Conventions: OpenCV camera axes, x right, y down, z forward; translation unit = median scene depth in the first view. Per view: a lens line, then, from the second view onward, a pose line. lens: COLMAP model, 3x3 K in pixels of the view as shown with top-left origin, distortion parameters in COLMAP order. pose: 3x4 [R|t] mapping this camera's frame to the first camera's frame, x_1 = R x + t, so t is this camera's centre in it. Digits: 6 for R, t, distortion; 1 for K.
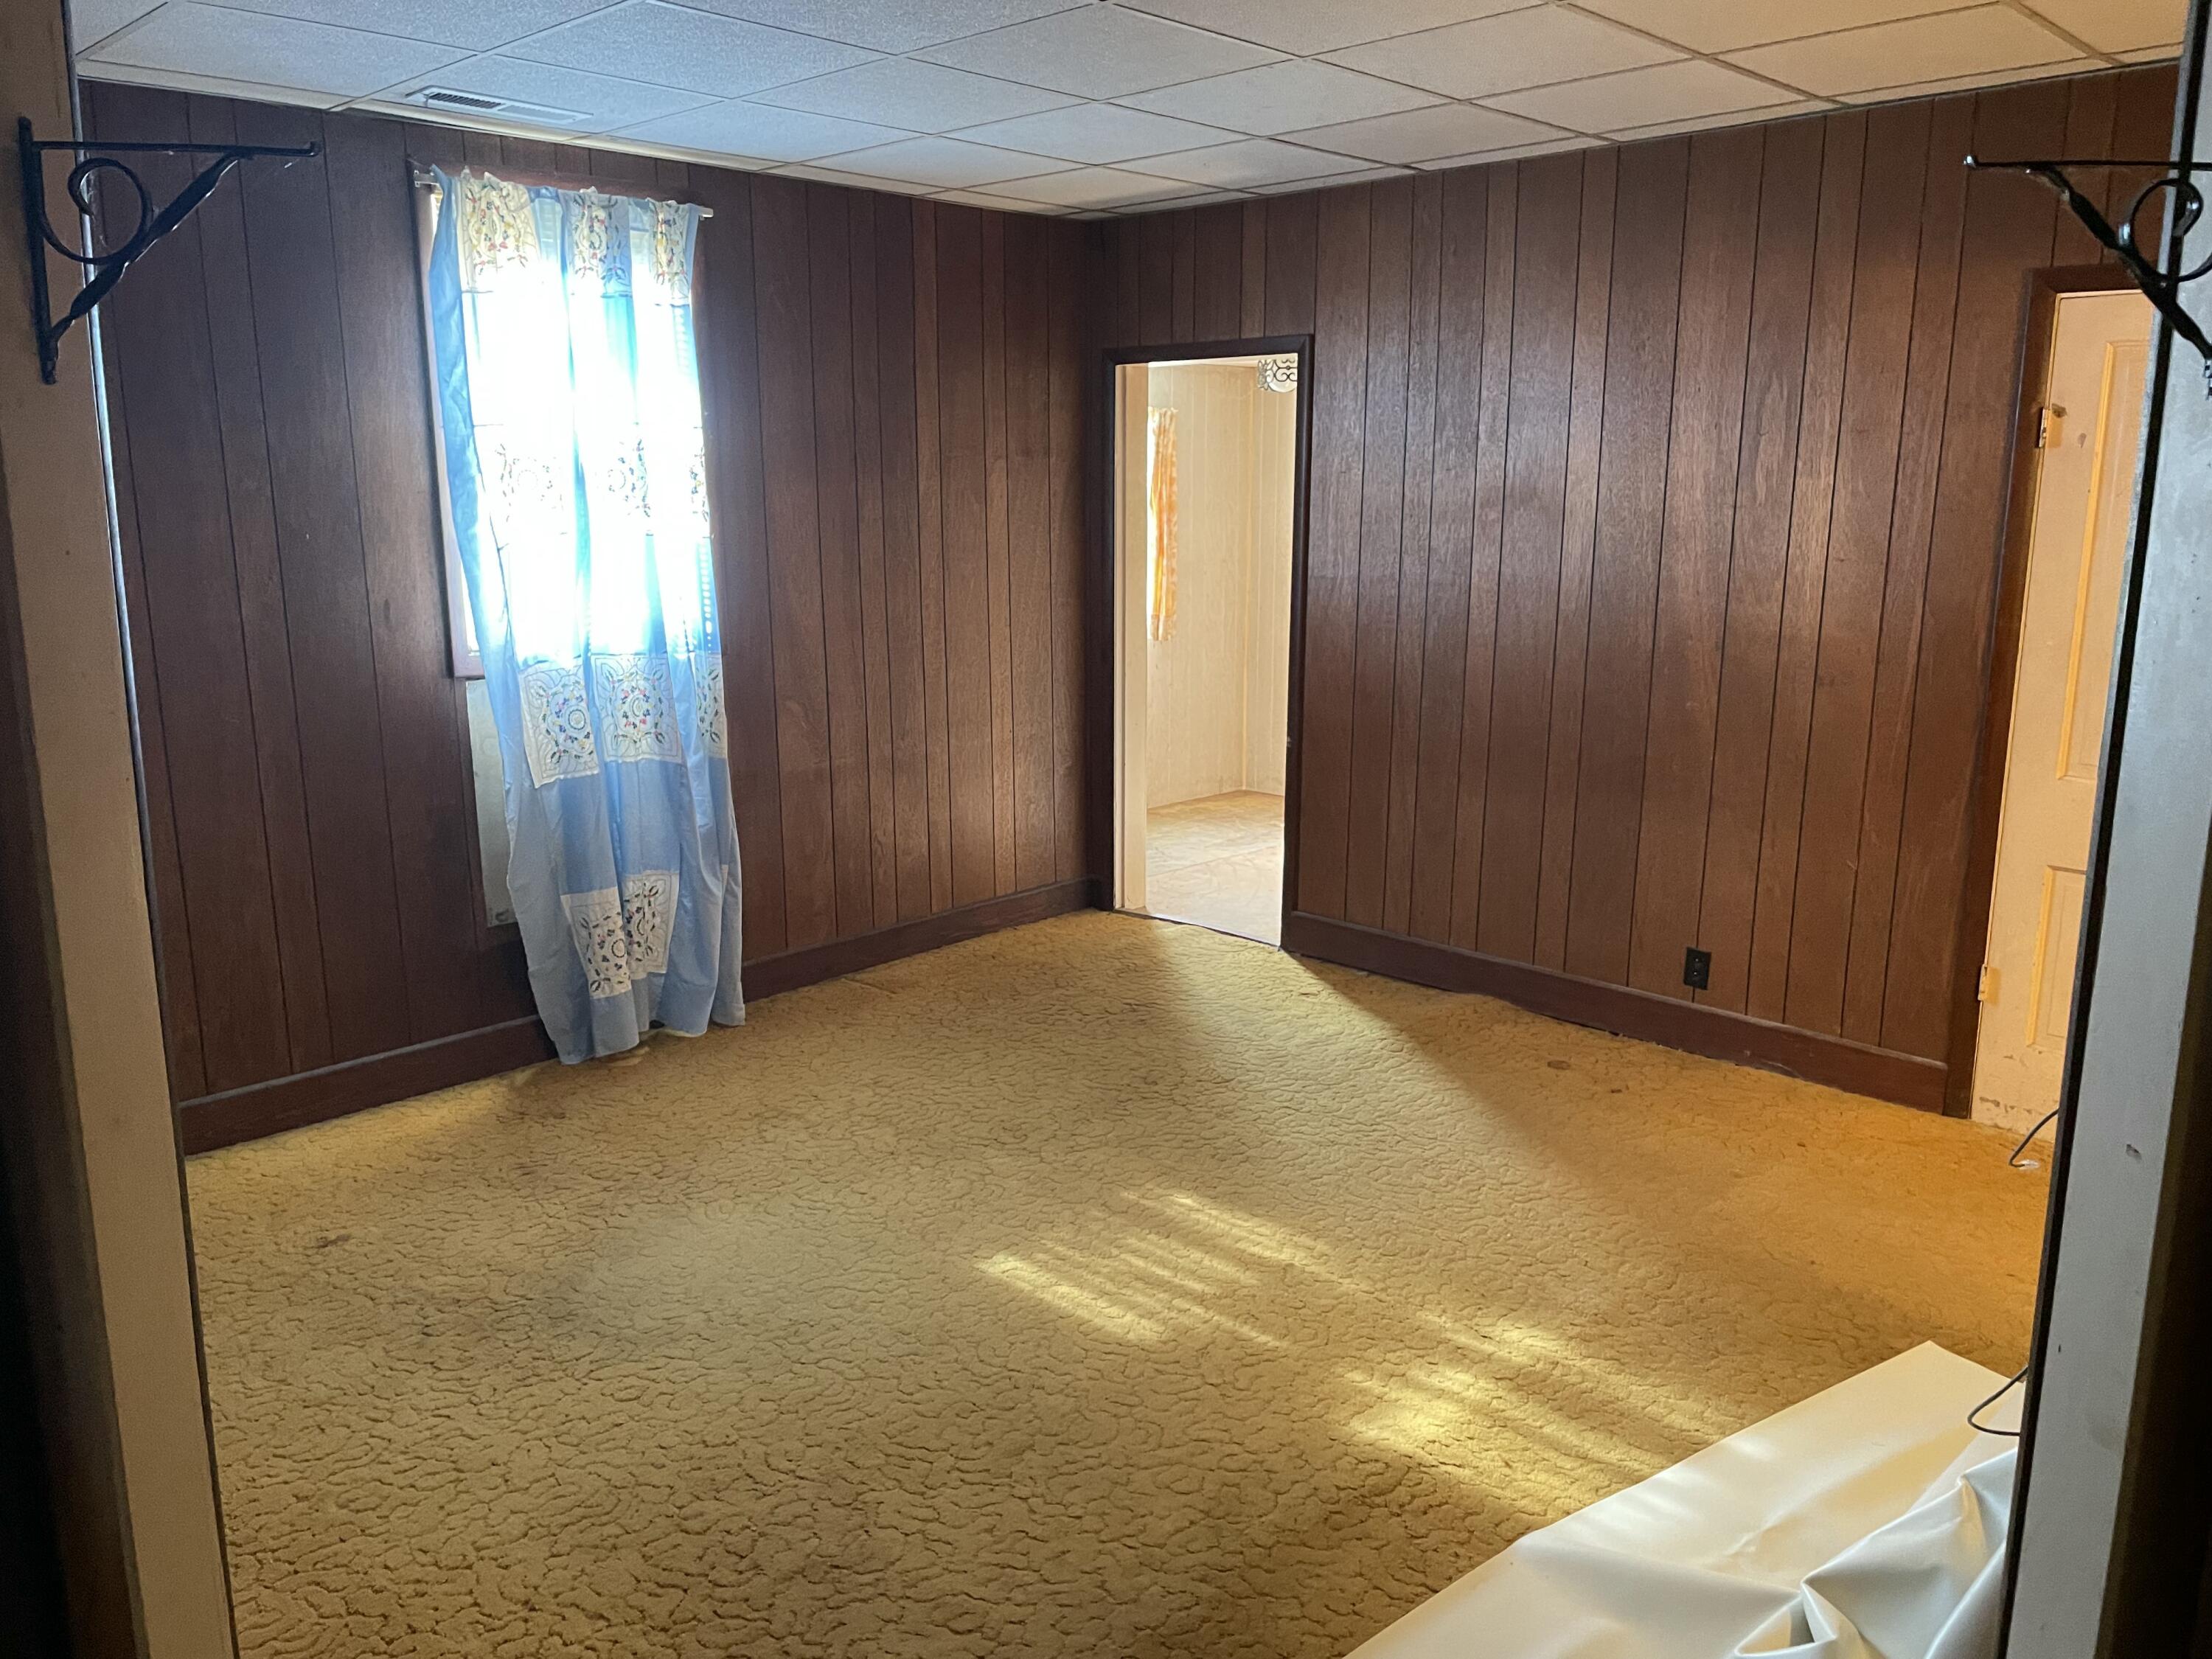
lens RADIAL K [[1654.3, 0, 1137.6], [0, 1654.3, 826.1], [0, 0, 1]] dist [0.045535, -0.002892]
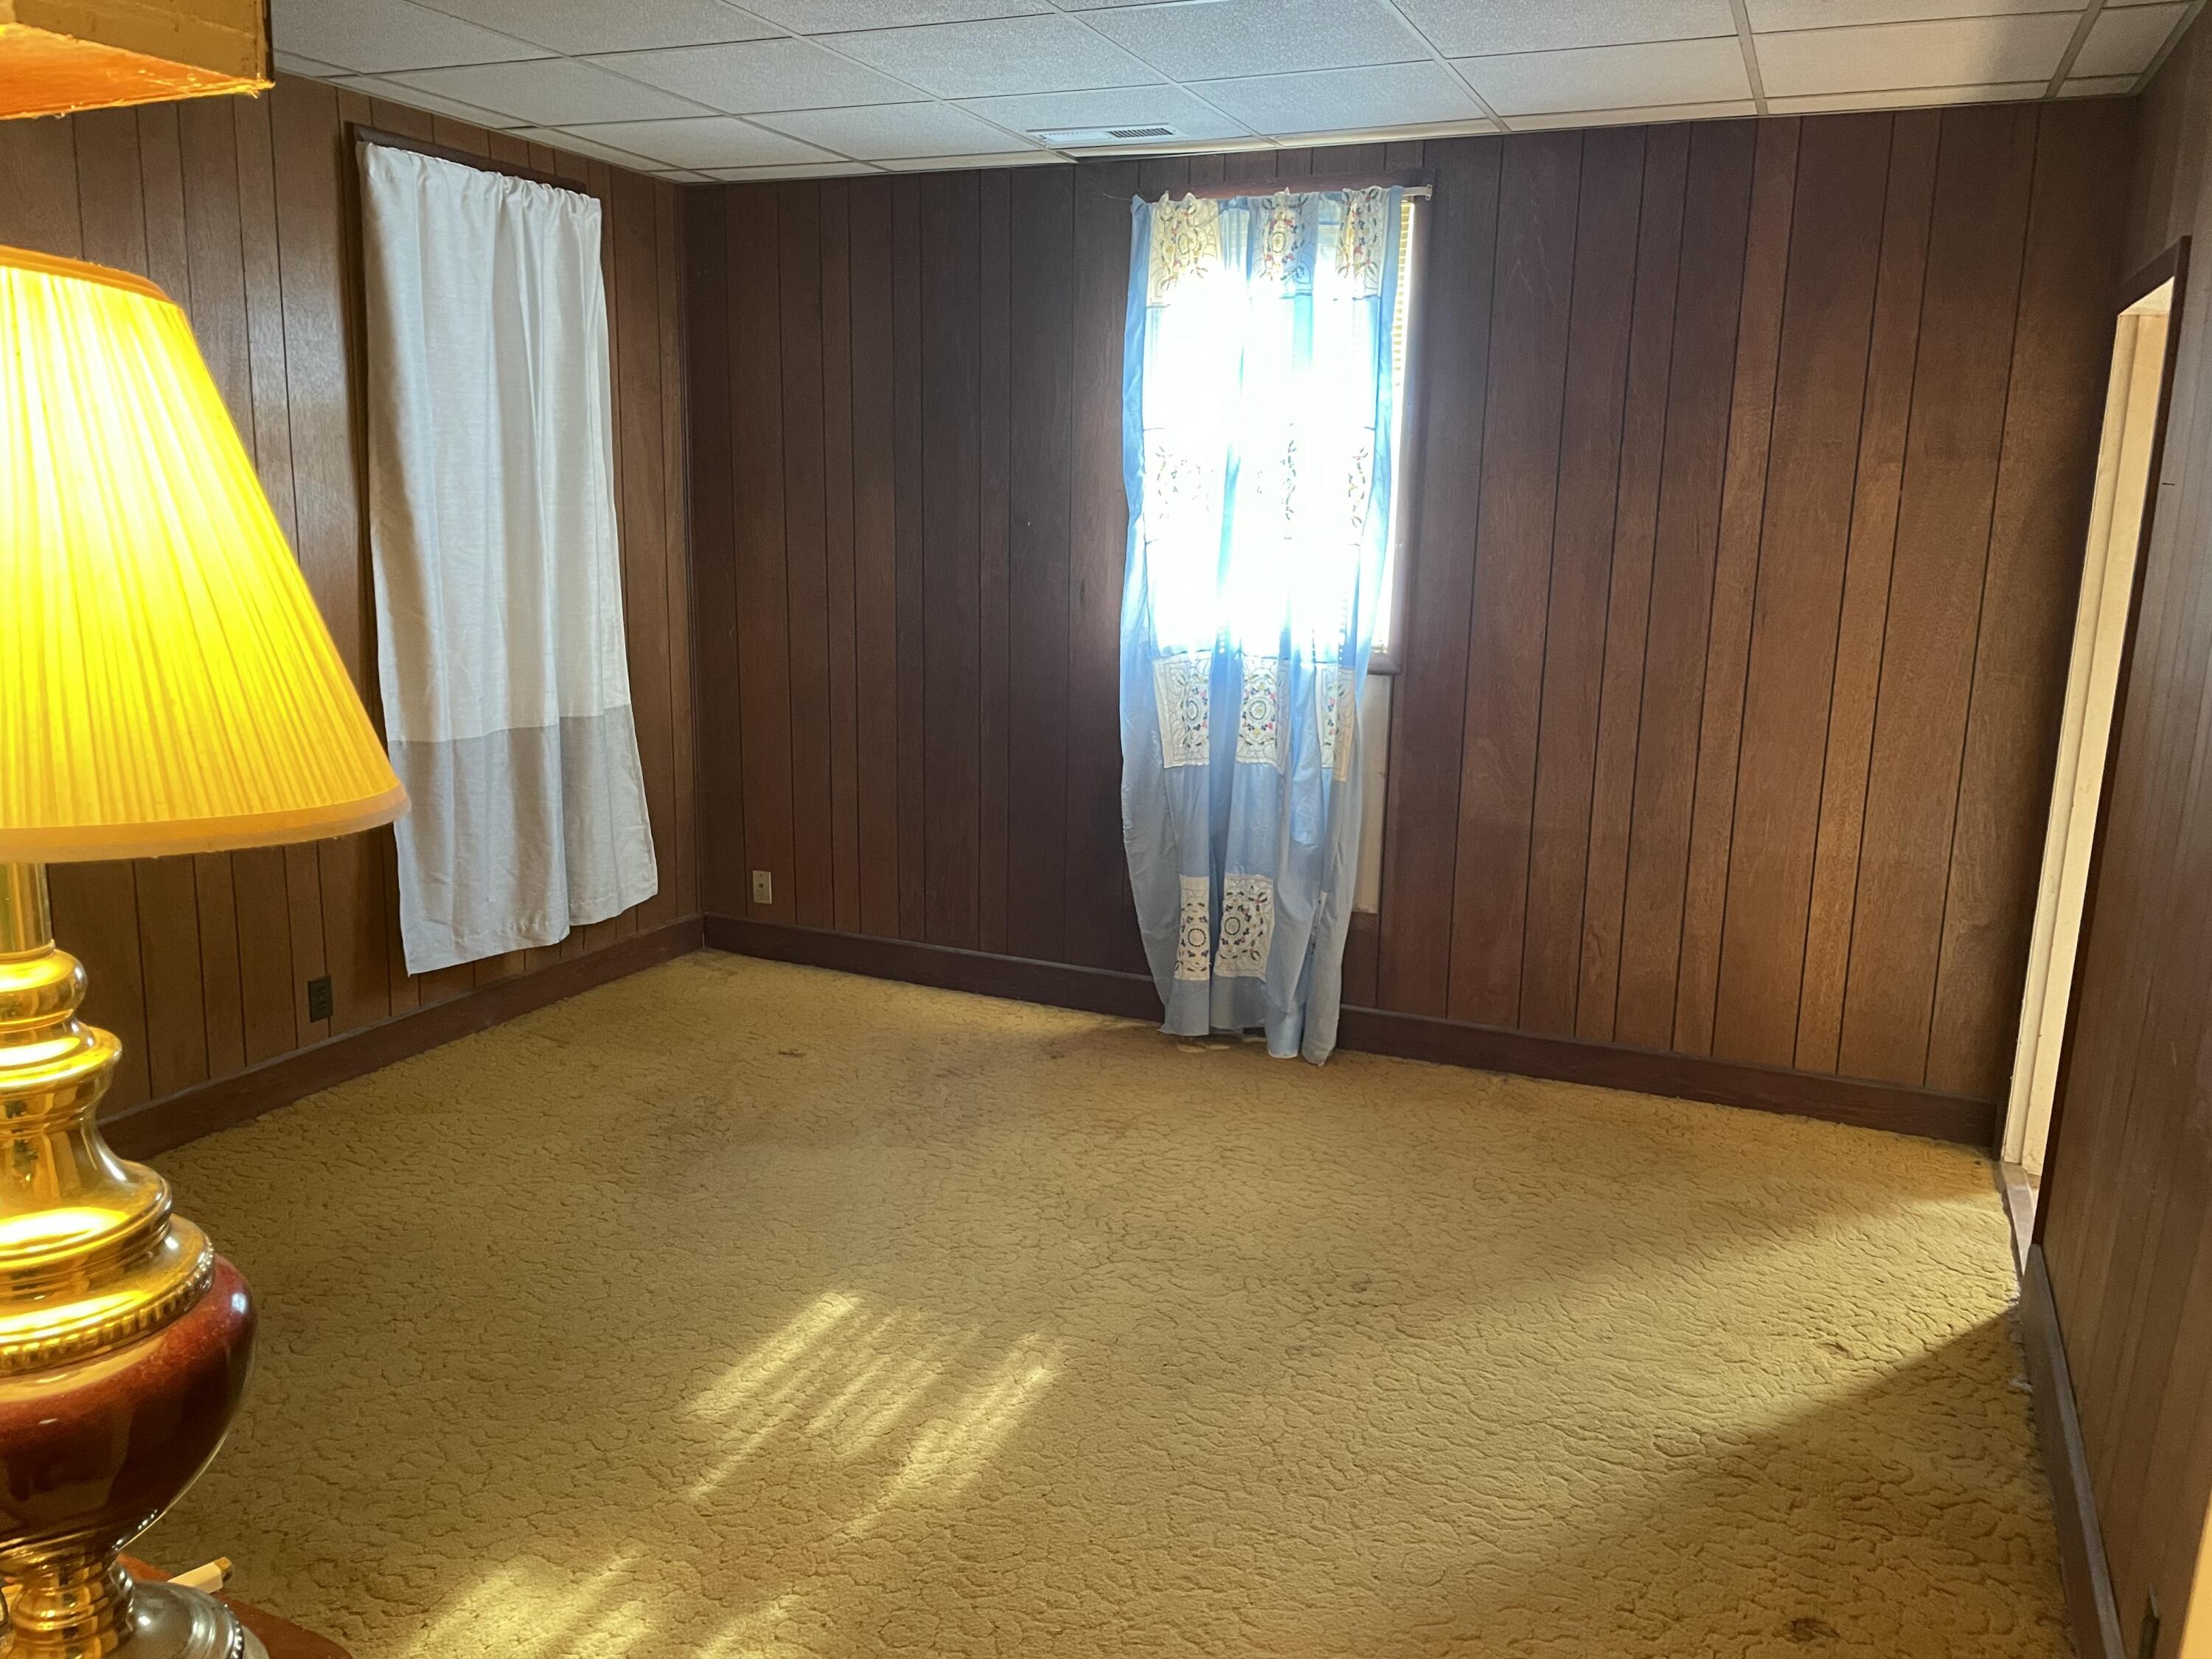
lens RADIAL K [[1654.3, 0, 1137.6], [0, 1654.3, 826.1], [0, 0, 1]] dist [0.045535, -0.002892]
pose [[0.345450, 0.199826, -0.916915, 0.591713], [-0.220044, 0.967075, 0.127856, -0.114422], [0.912274, 0.157594, 0.378047, 0.567550]]
